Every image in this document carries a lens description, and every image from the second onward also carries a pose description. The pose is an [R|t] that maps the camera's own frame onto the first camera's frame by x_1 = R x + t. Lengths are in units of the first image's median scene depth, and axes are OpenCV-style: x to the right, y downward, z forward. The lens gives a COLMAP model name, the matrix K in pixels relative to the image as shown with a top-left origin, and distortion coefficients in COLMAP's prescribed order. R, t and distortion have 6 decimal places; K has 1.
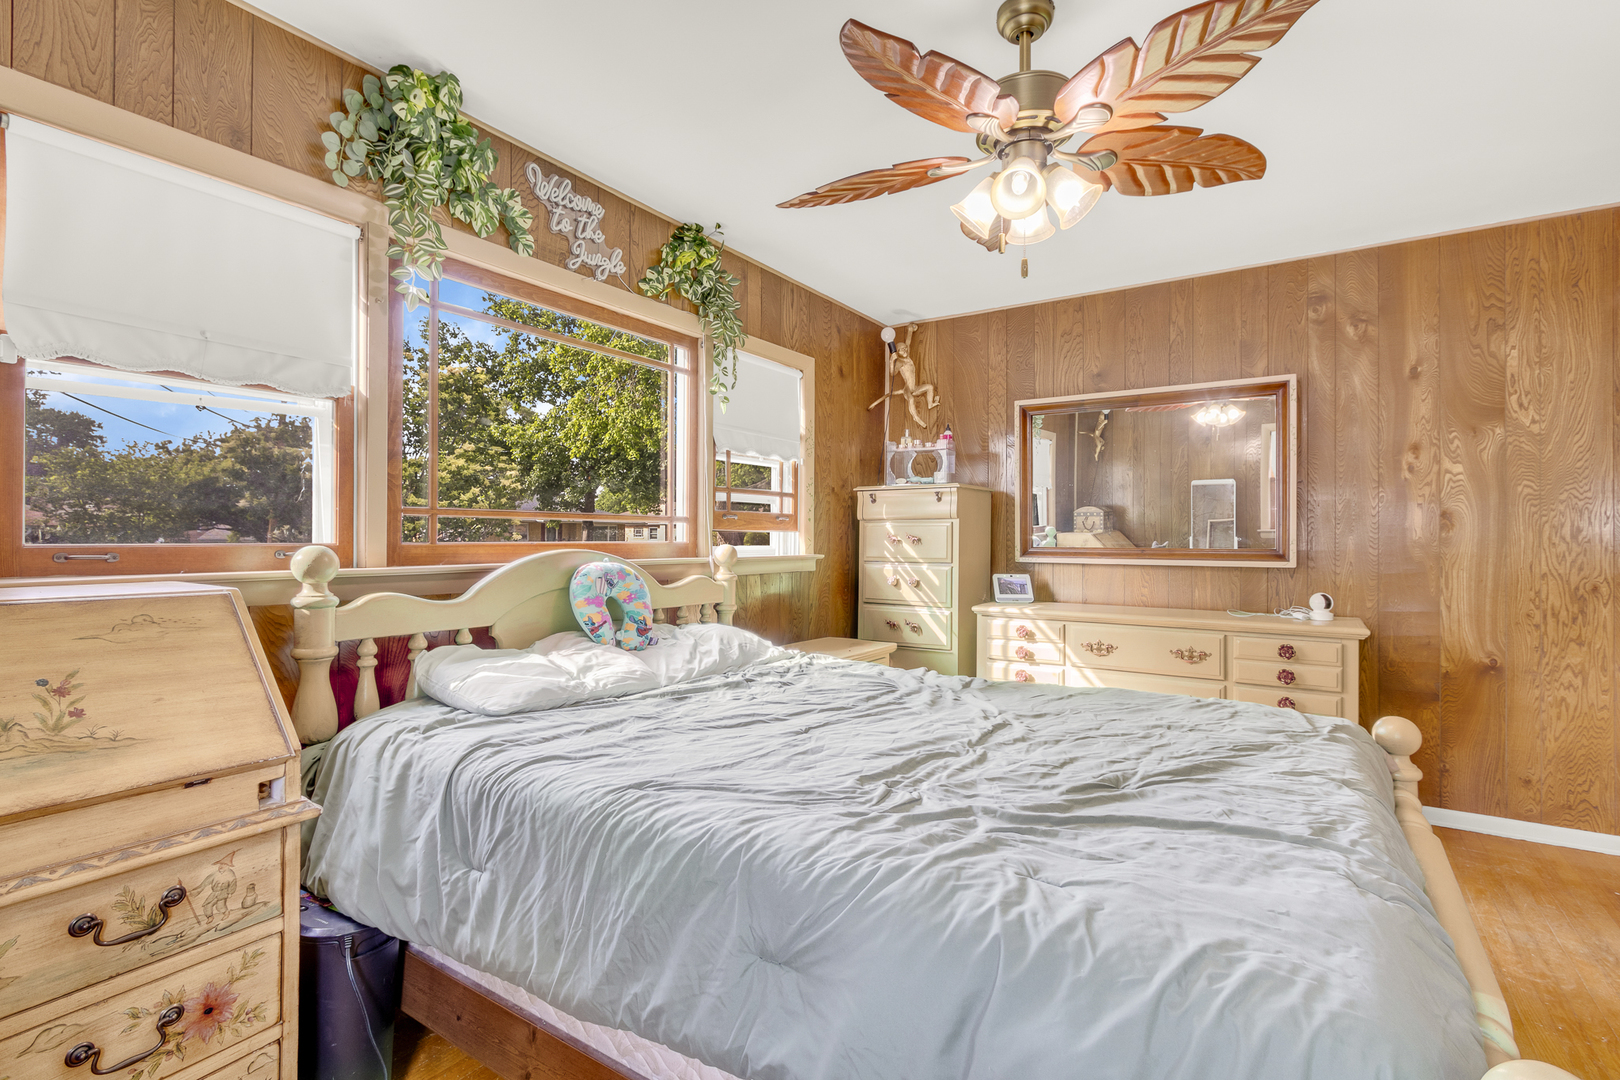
lens RADIAL K [[749.8, 0, 814.1], [0, 749.8, 533.6], [0, 0, 1]] dist [0.002936, 0.000990]
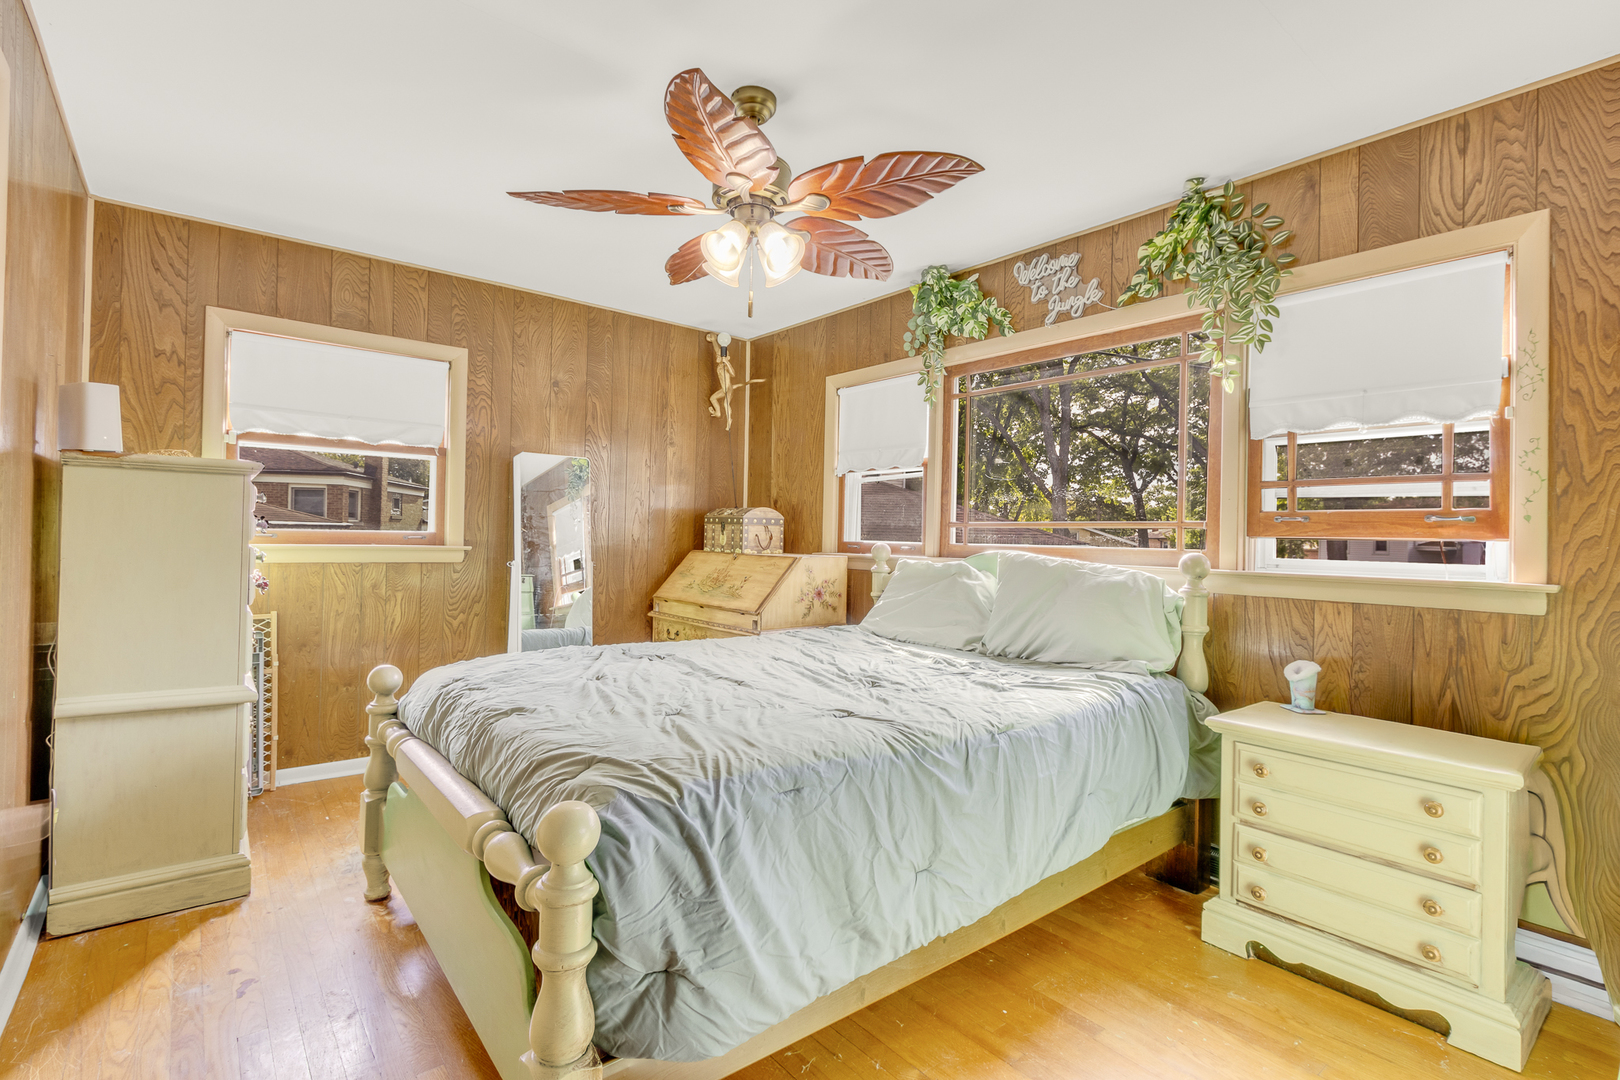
lens RADIAL K [[749.8, 0, 814.1], [0, 749.8, 533.6], [0, 0, 1]] dist [0.002936, 0.000990]
pose [[-0.282836, -0.015789, -0.959038, 0.852168], [-0.019788, 0.999748, -0.010623, 0.010403], [0.958964, 0.015973, -0.283077, 0.877543]]
